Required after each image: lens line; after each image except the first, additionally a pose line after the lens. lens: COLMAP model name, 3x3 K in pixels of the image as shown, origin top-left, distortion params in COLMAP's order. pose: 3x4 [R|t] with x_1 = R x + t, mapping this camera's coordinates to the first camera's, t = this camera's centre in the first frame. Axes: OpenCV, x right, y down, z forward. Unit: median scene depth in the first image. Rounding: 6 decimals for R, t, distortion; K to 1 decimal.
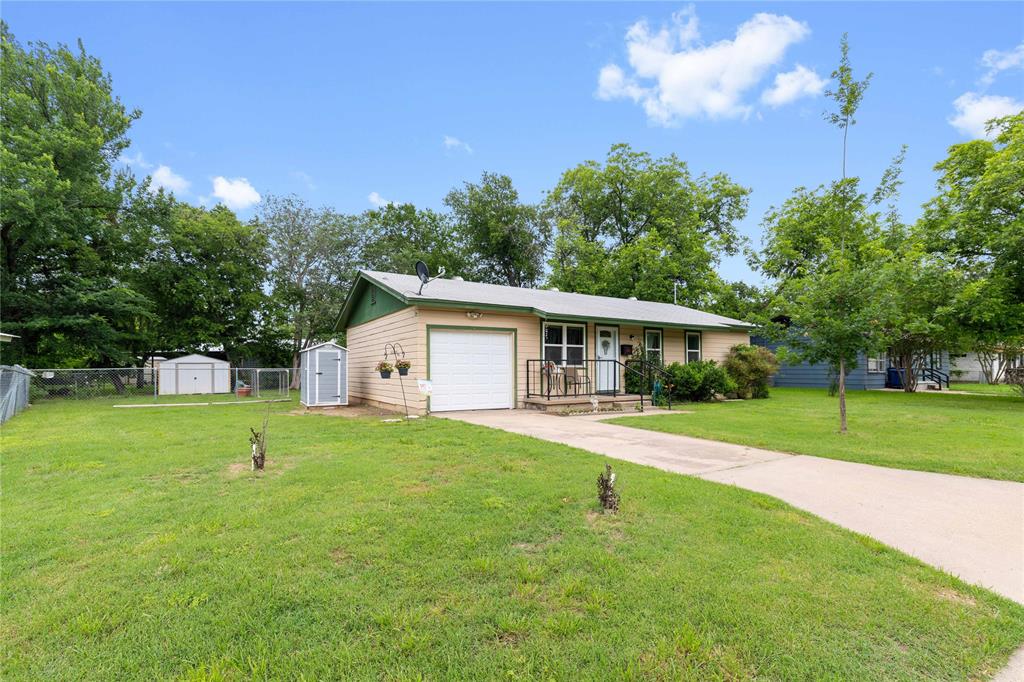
lens RADIAL K [[458.4, 0, 503.6], [0, 458.4, 353.0], [0, 0, 1]] dist [0.002533, -0.000196]
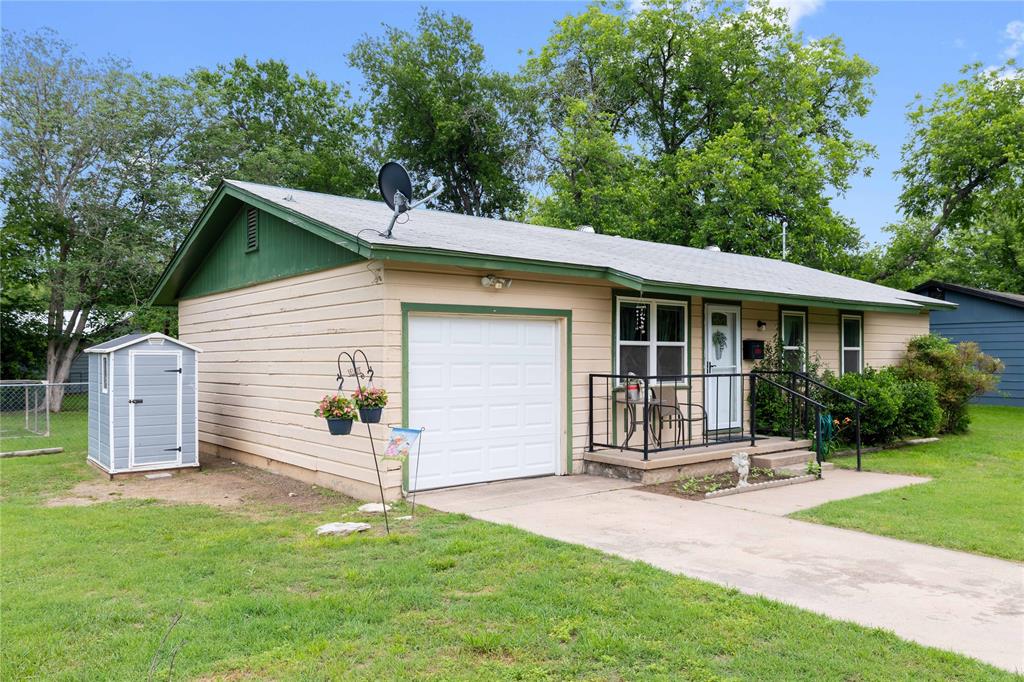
lens RADIAL K [[771.3, 0, 513.4], [0, 771.3, 347.2], [0, 0, 1]] dist [0.006509, -0.010195]
pose [[0.991675, 0.002697, 0.128739, -0.103020], [-0.005038, 0.999828, 0.017867, -0.021285], [-0.128669, -0.018367, 0.991518, 0.147649]]
